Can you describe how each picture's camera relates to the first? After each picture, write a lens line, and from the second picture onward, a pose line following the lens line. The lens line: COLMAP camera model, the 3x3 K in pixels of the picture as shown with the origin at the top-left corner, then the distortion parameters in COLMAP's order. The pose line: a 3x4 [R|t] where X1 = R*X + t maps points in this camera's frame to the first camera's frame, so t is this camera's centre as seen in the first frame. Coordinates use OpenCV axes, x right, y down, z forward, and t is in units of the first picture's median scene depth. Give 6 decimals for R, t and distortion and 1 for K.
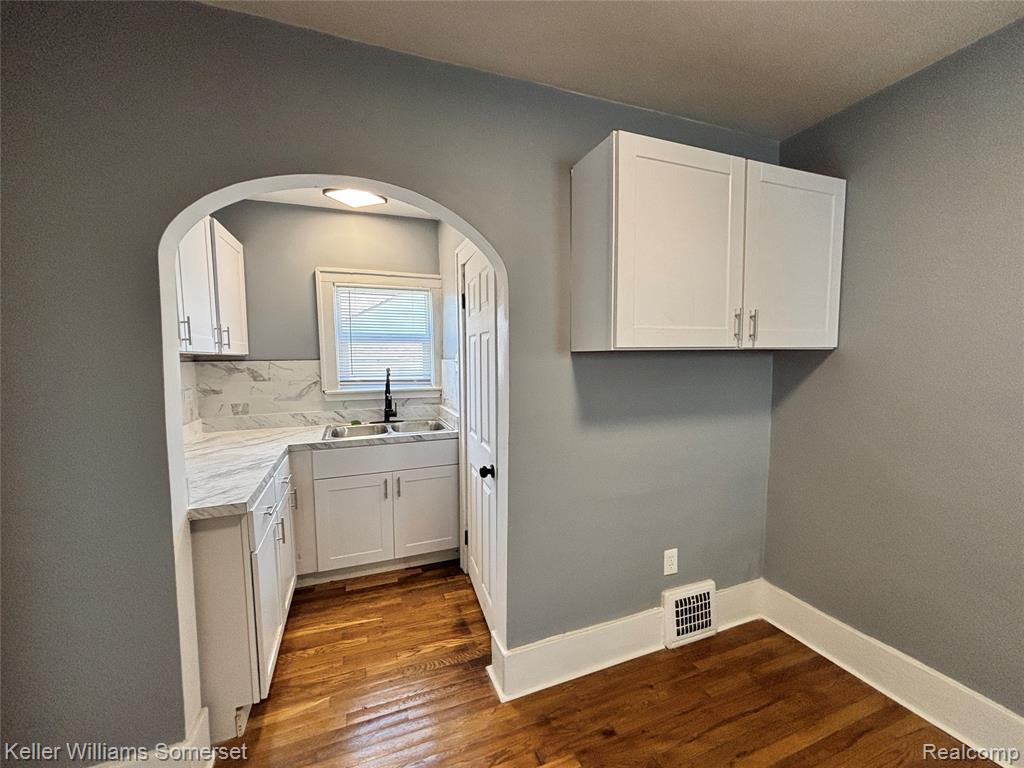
lens RADIAL K [[410.6, 0, 510.9], [0, 410.6, 389.6], [0, 0, 1]] dist [0.002685, 0.001172]
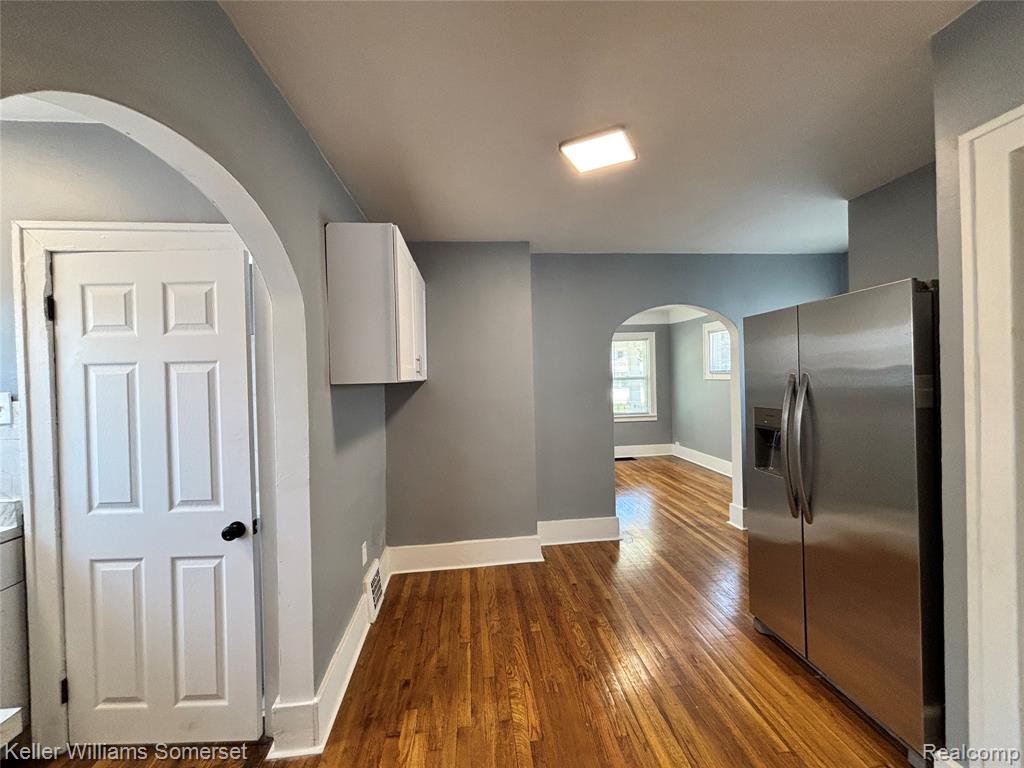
lens RADIAL K [[410.6, 0, 511.5], [0, 410.6, 381.5], [0, 0, 1]] dist [0.002685, 0.001172]
pose [[0.262854, -0.003633, 0.964829, -0.794512], [0.100127, 0.994696, -0.023533, -0.023497], [-0.959626, 0.102791, 0.261823, 0.234626]]
